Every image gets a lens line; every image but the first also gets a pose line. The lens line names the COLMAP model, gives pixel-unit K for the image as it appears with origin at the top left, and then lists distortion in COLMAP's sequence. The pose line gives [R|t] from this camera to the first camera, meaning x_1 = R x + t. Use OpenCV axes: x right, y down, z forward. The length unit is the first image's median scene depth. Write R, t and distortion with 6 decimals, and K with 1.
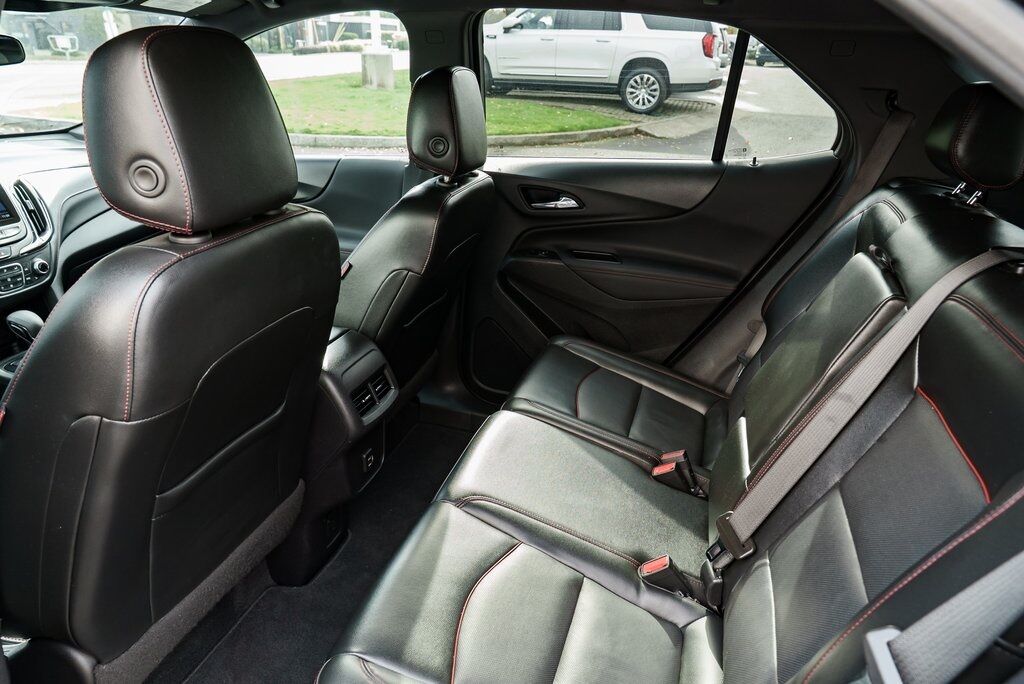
lens RADIAL K [[695.9, 0, 520.4], [0, 695.9, 344.7], [0, 0, 1]] dist [-0.024410, 0.012279]
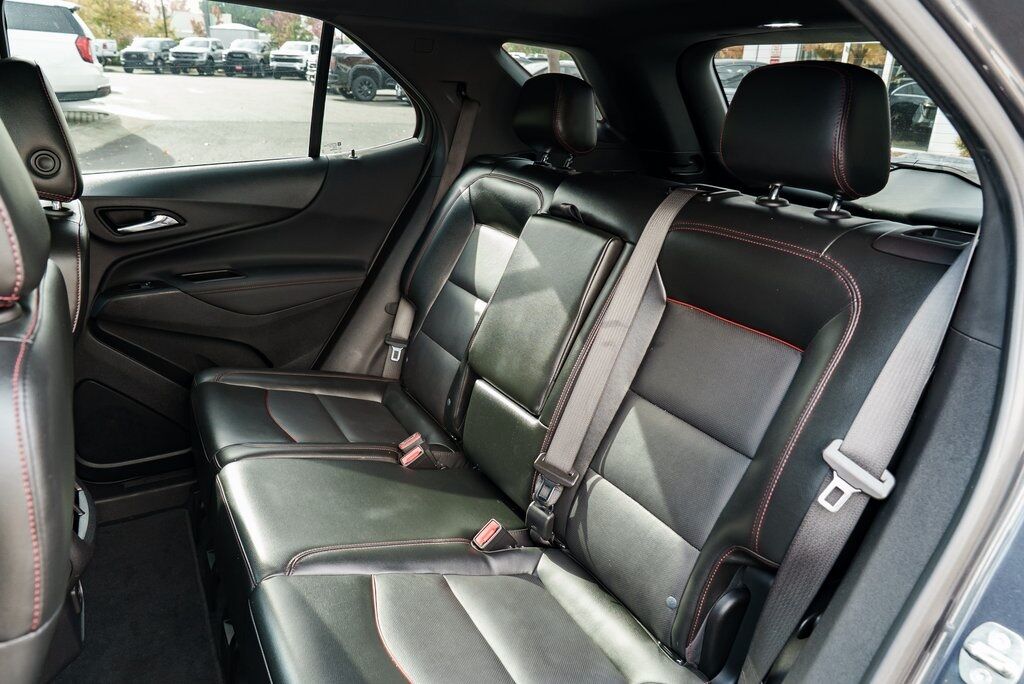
lens RADIAL K [[695.9, 0, 505.3], [0, 695.9, 344.0], [0, 0, 1]] dist [-0.024410, 0.012279]
pose [[0.701185, -0.258345, 0.664528, -0.251851], [0.264729, 0.959752, 0.093785, -0.028252], [-0.662010, 0.110158, 0.741355, 0.110604]]
